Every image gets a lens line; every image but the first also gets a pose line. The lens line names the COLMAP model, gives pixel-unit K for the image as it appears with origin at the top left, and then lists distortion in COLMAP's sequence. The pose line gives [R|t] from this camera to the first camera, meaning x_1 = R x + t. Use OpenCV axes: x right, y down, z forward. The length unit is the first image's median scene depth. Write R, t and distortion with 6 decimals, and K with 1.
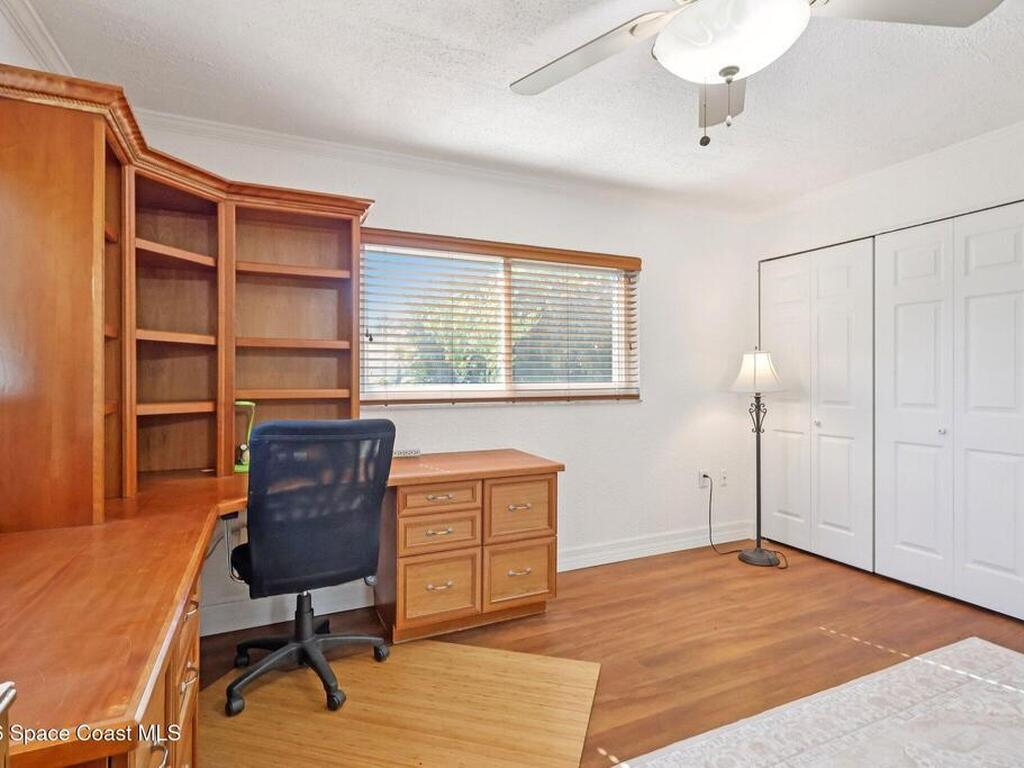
lens RADIAL K [[534.9, 0, 510.4], [0, 534.9, 381.9], [0, 0, 1]] dist [-0.001871, -0.000884]
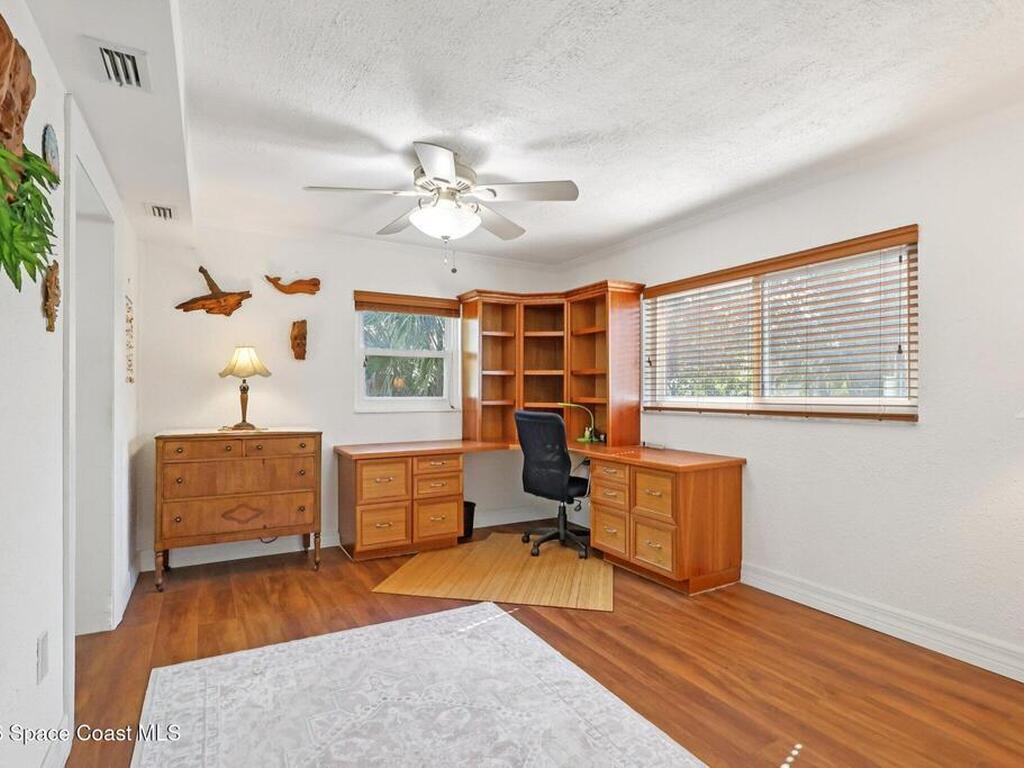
lens RADIAL K [[534.9, 0, 510.4], [0, 534.9, 381.9], [0, 0, 1]] dist [-0.001871, -0.000884]
pose [[0.082536, -0.014431, -0.996484, 1.228925], [-0.003965, 0.999882, -0.014809, -0.010746], [0.996580, 0.005173, 0.082469, 0.539824]]
